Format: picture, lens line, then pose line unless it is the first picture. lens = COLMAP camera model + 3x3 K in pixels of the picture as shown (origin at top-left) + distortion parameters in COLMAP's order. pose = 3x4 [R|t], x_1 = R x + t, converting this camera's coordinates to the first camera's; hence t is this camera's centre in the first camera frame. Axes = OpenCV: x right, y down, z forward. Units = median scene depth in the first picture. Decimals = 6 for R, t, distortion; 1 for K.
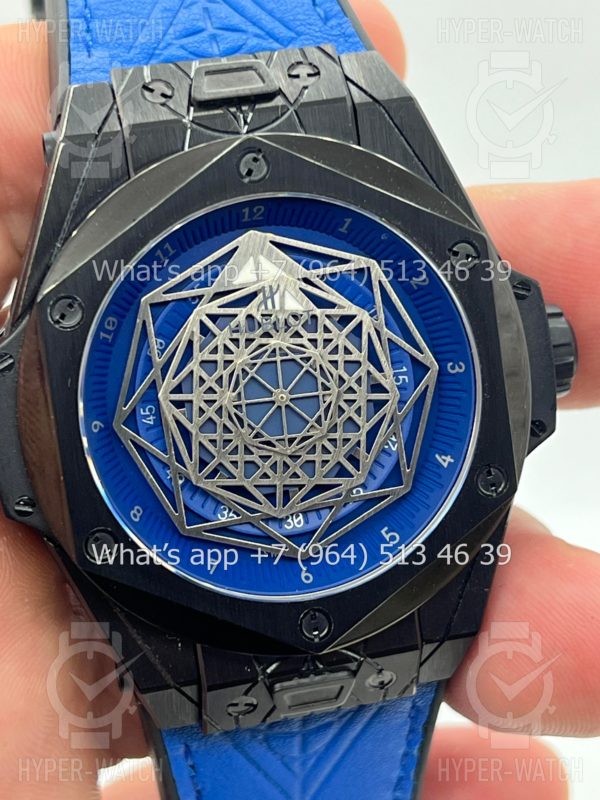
lens RADIAL K [[1854.3, 0, 292.2], [0, 1854.3, 395.8], [0, 0, 1]] dist [0.230167, 0.000000]
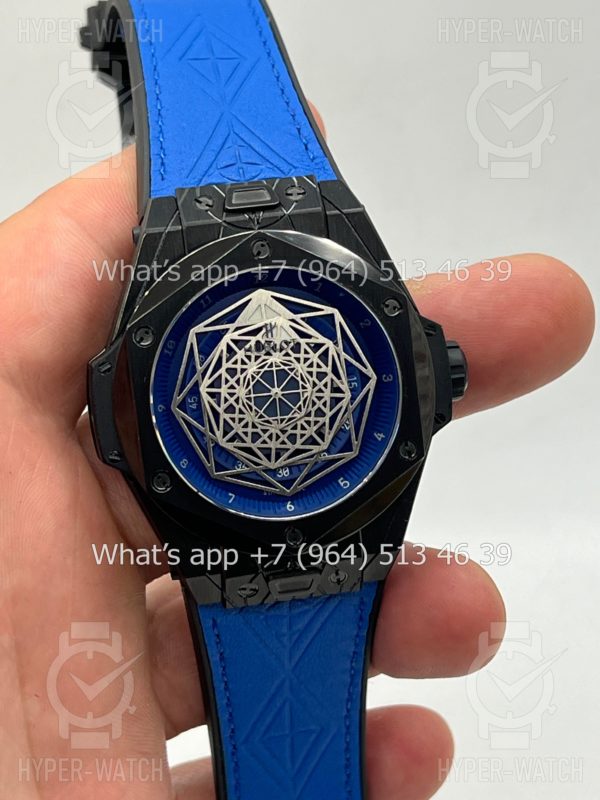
lens RADIAL K [[1854.3, 0, 301.4], [0, 1854.3, 406.6], [0, 0, 1]] dist [0.230167, 0.000000]
pose [[0.999143, 0.021613, -0.035313, 0.072233], [-0.023157, 0.998766, -0.043929, 0.081628], [0.034320, 0.044709, 0.998410, -0.593171]]
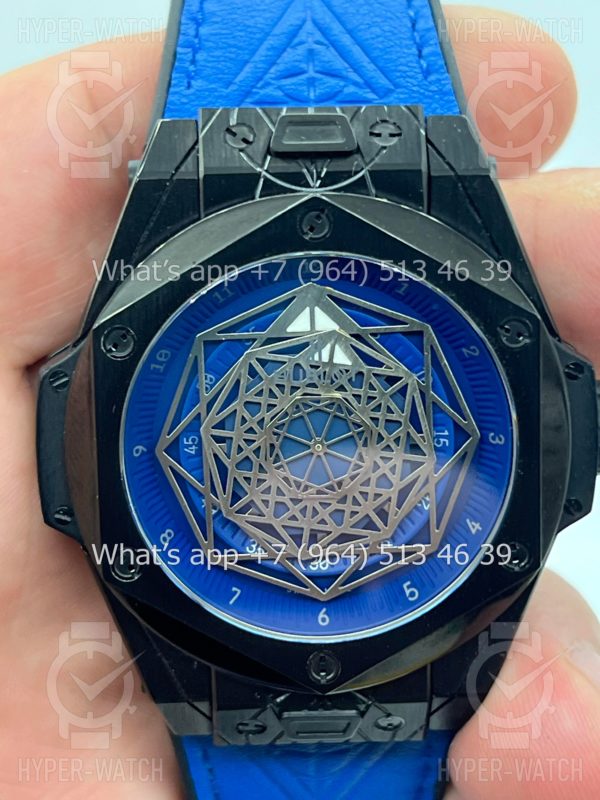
lens RADIAL K [[1854.3, 0, 301.5], [0, 1854.3, 396.9], [0, 0, 1]] dist [0.230167, 0.000000]
pose [[0.979971, 0.140001, -0.141619, 0.126242], [-0.129285, 0.988189, 0.082271, -0.109244], [0.151464, -0.062314, 0.986497, -0.016991]]
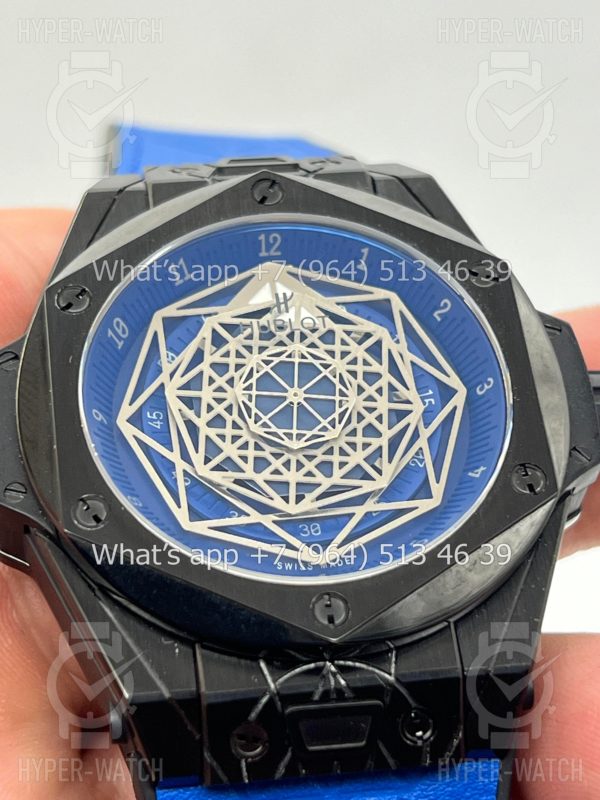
lens RADIAL K [[1854.3, 0, 300.4], [0, 1854.3, 394.4], [0, 0, 1]] dist [0.230167, 0.000000]
pose [[0.993444, -0.053202, -0.101182, 0.091755], [-0.016108, 0.811128, -0.584646, 0.548177], [0.113176, 0.582443, 0.804954, 0.236908]]
